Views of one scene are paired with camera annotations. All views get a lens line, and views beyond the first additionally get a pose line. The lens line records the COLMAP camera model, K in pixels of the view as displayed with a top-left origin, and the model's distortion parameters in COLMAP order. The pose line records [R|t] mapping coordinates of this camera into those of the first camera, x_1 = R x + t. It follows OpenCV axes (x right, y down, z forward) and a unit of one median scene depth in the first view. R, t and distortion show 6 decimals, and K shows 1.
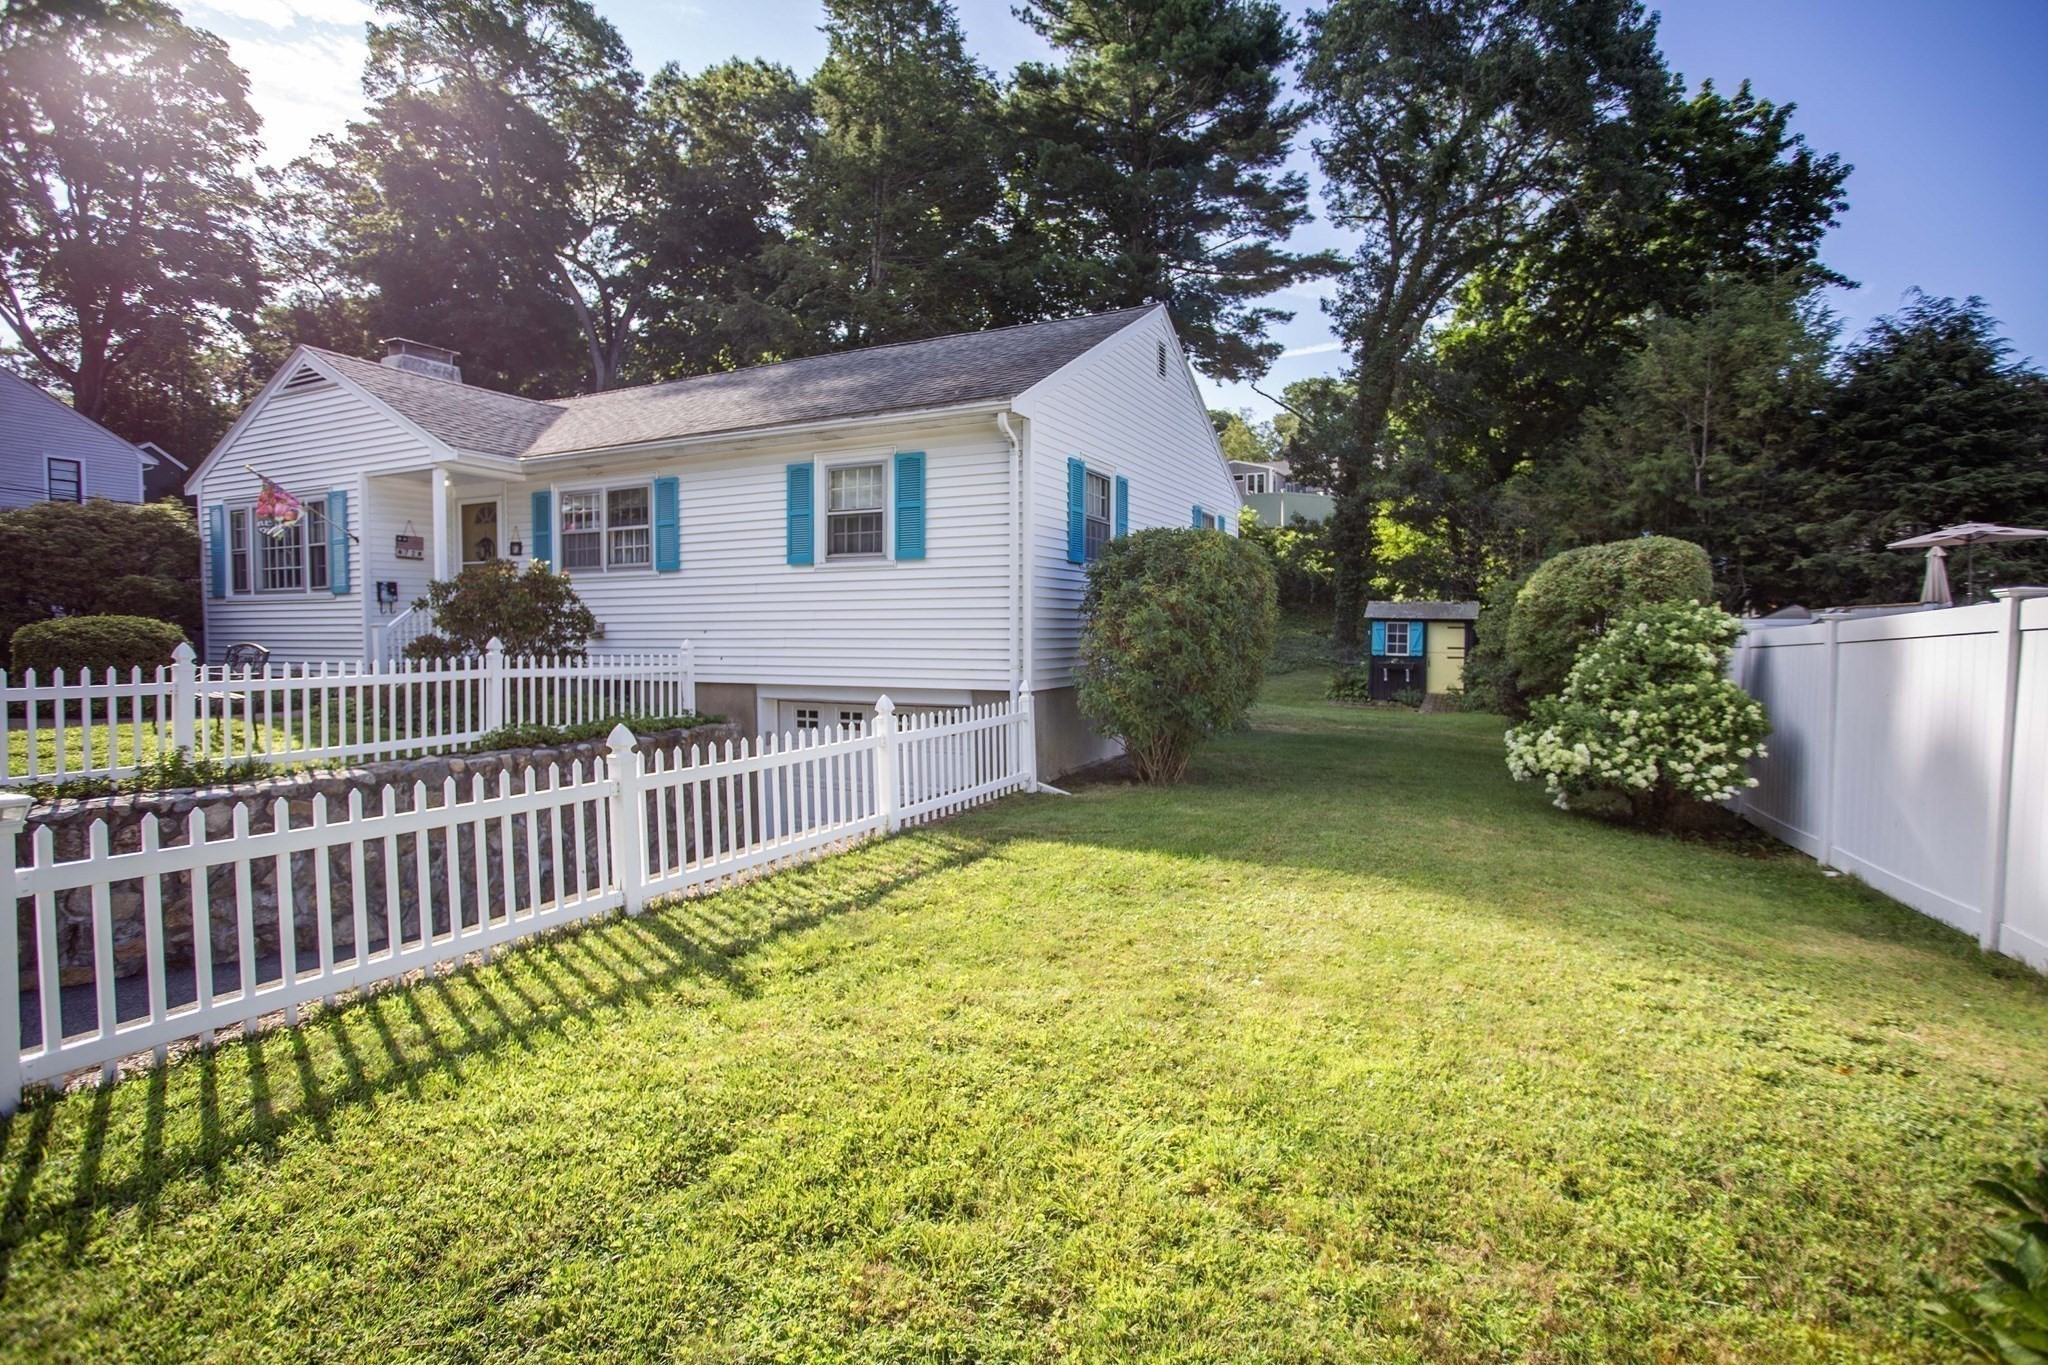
lens RADIAL K [[1007.7, 0, 1033.3], [0, 1007.7, 665.2], [0, 0, 1]] dist [-0.070909, 0.023404]
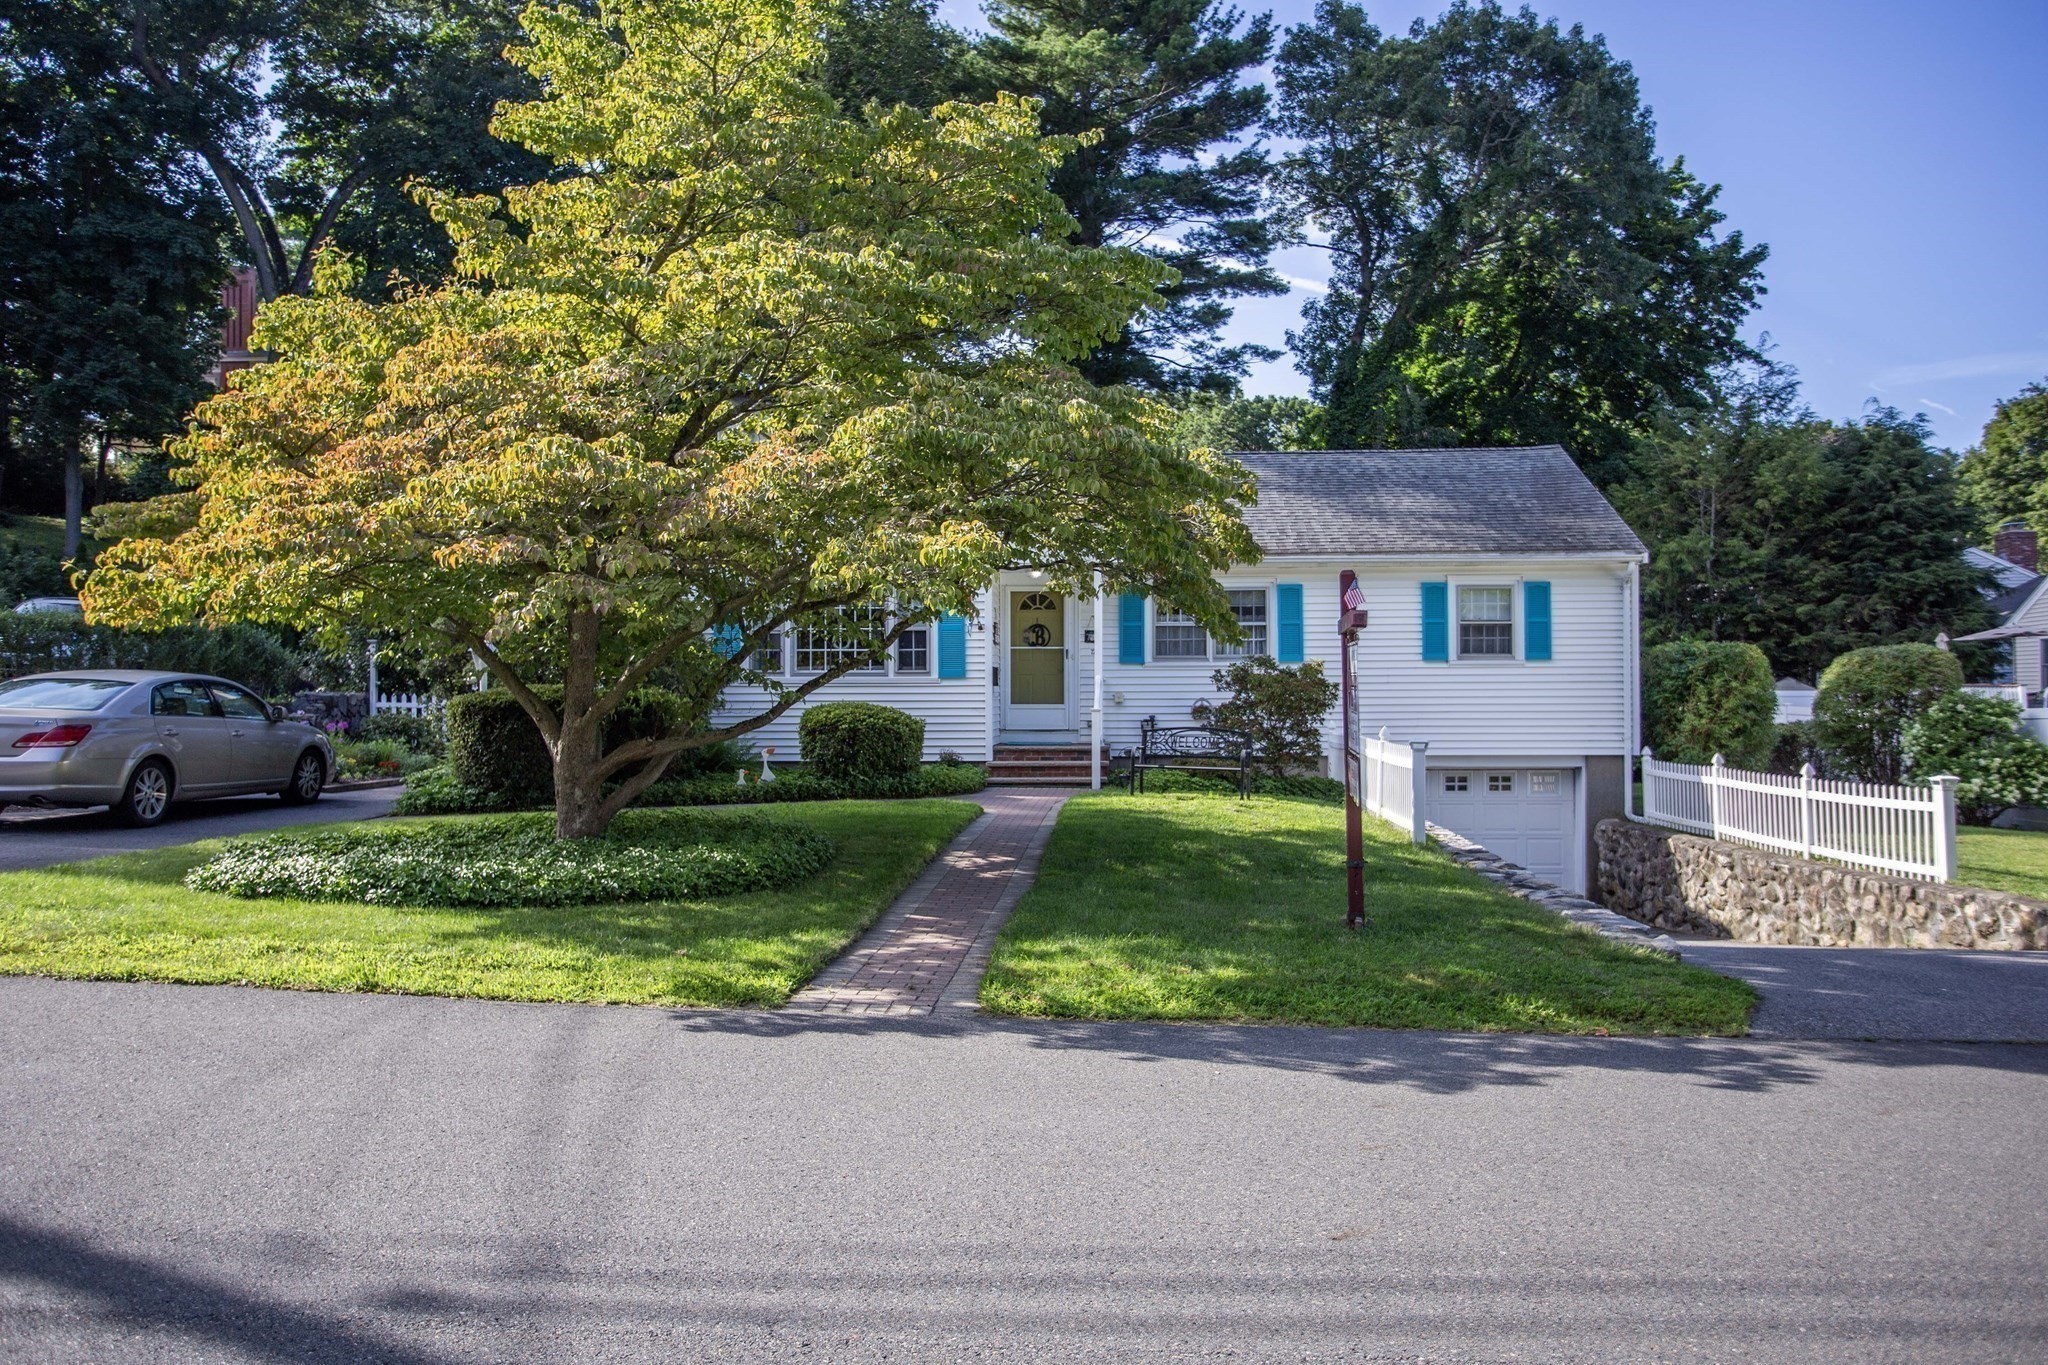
lens RADIAL K [[1565.0, 0, 1029.1], [0, 1565.0, 636.7], [0, 0, 1]] dist [-0.008269, 0.000962]
pose [[0.925492, 0.011675, 0.378588, -1.388339], [0.015222, 0.997571, -0.067976, -0.003730], [-0.378462, 0.068674, 0.923066, -0.607869]]
